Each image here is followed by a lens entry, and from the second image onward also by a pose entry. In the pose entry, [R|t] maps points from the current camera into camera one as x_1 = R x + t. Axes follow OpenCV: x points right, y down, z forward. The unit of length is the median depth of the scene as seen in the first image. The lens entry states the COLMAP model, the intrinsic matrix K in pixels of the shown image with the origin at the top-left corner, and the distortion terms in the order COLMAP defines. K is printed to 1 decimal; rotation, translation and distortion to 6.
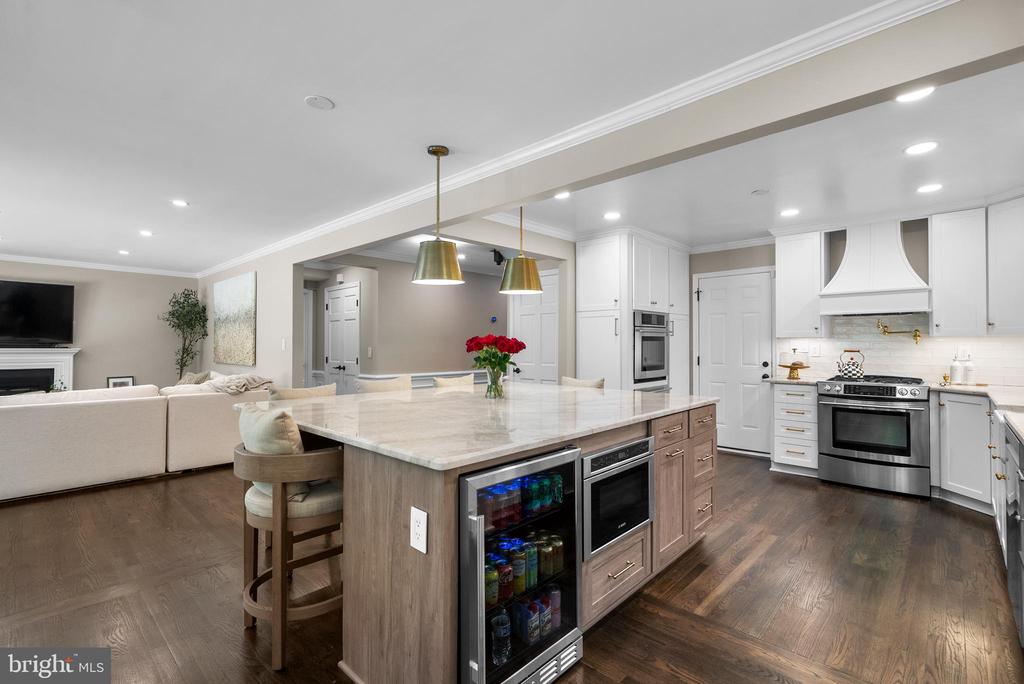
lens RADIAL K [[469.4, 0, 513.6], [0, 469.4, 338.2], [0, 0, 1]] dist [-0.000626, 0.001096]
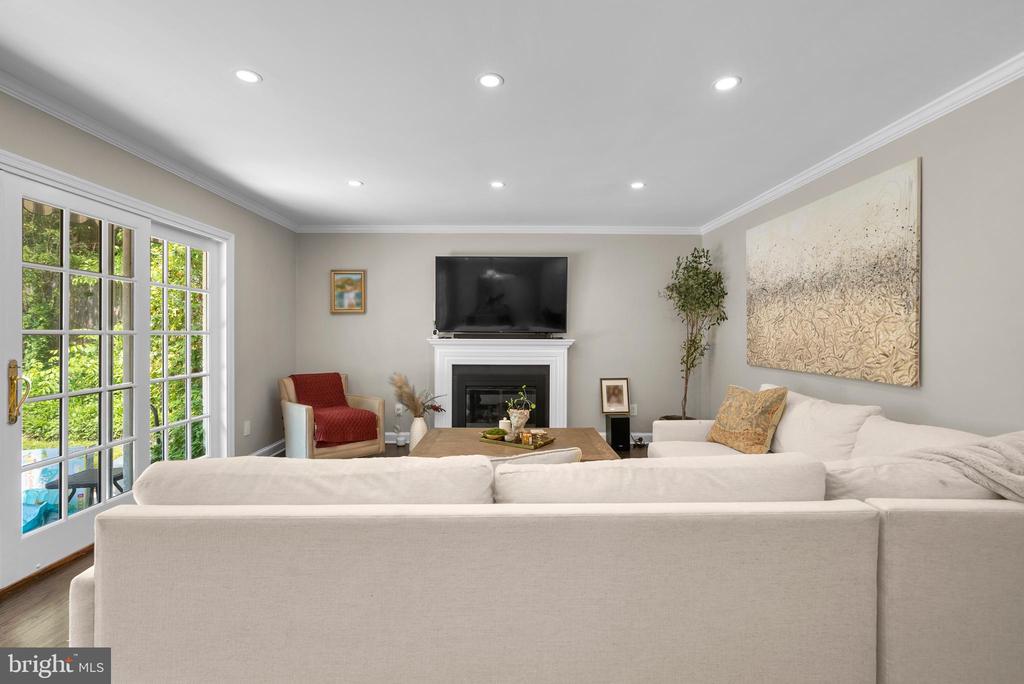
lens RADIAL K [[469.4, 0, 513.6], [0, 469.4, 338.2], [0, 0, 1]] dist [-0.000626, 0.001096]
pose [[0.692910, 0.006582, -0.720994, -0.702547], [0.011784, 0.999721, 0.020452, 0.004653], [0.720927, -0.022667, 0.692640, 0.639768]]
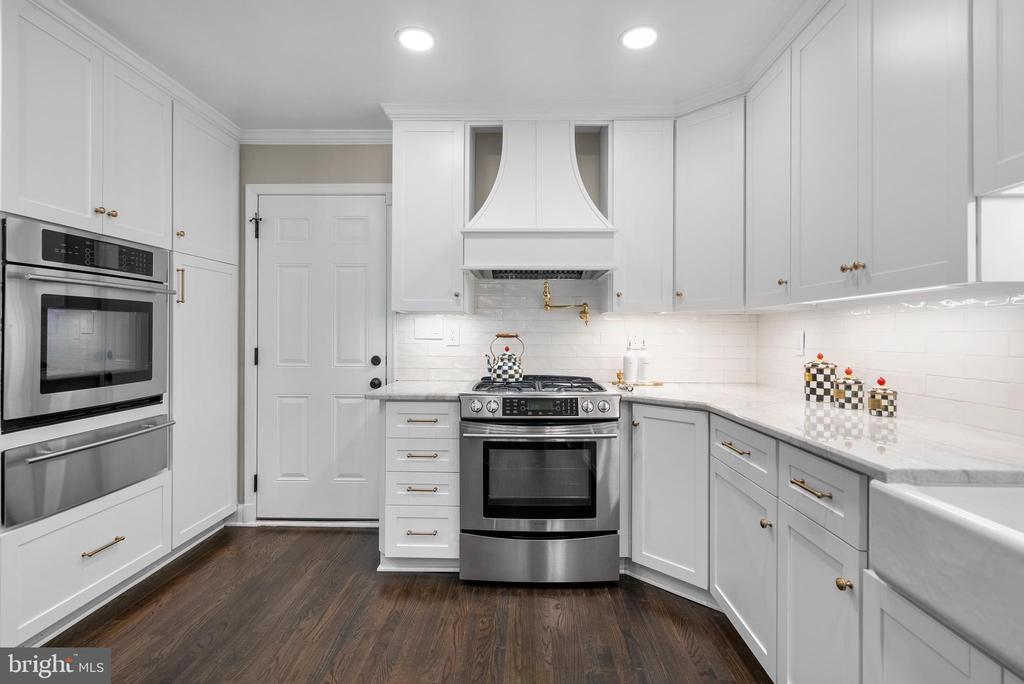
lens RADIAL K [[500.1, 0, 512.0], [0, 500.1, 342.0], [0, 0, 1]] dist [-0.001112, -0.000058]
pose [[0.750560, -0.008404, 0.660749, 0.322515], [-0.013256, 0.999526, 0.027770, 0.018086], [-0.660670, -0.029602, 0.750093, 0.544294]]
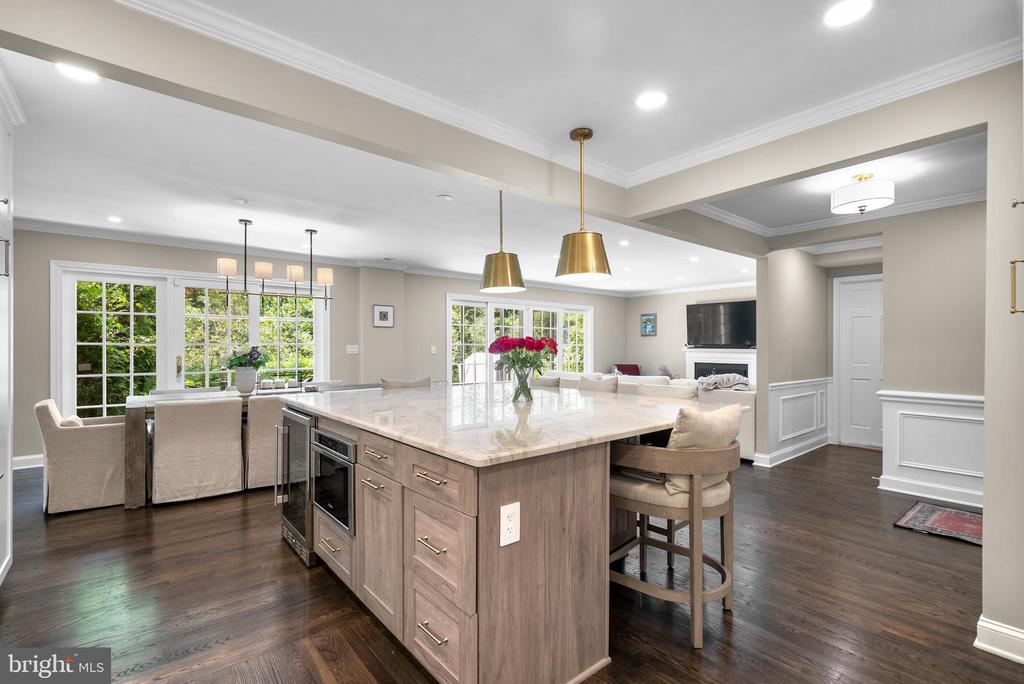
lens RADIAL K [[469.4, 0, 513.6], [0, 469.4, 338.2], [0, 0, 1]] dist [-0.000626, 0.001096]
pose [[-0.127372, -0.018374, -0.991685, 0.650887], [0.014492, 0.999687, -0.020383, 0.012963], [0.991749, -0.016967, -0.127066, 0.791738]]
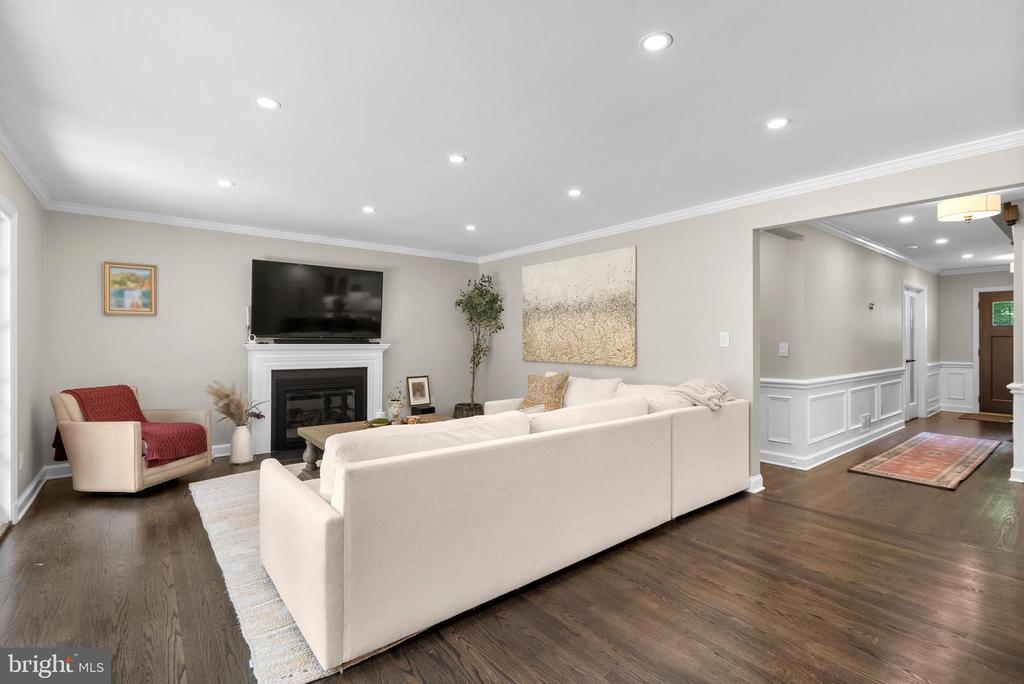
lens RADIAL K [[469.4, 0, 513.6], [0, 469.4, 338.2], [0, 0, 1]] dist [-0.000626, 0.001096]
pose [[0.989179, -0.001982, -0.146702, -0.896379], [0.003738, 0.999925, 0.011697, 0.002320], [0.146668, -0.012119, 0.989112, 0.271036]]
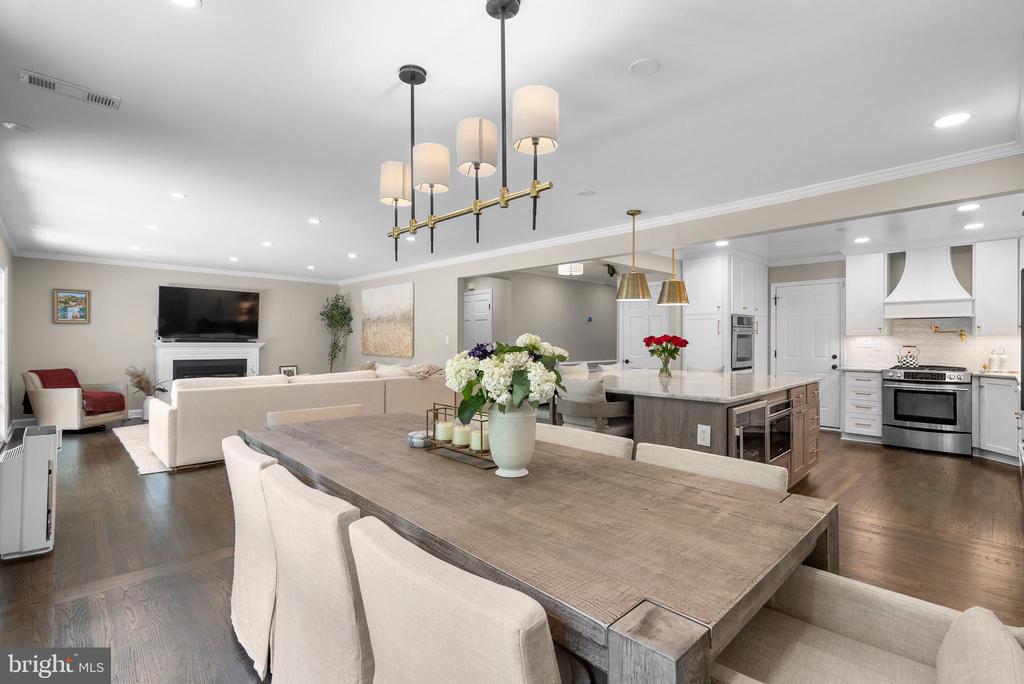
lens RADIAL K [[469.4, 0, 513.6], [0, 469.4, 338.2], [0, 0, 1]] dist [-0.000626, 0.001096]
pose [[0.998853, 0.001483, -0.047855, -0.310758], [-0.000952, 0.999938, 0.011103, -0.008477], [0.047869, -0.011044, 0.998793, -0.348359]]
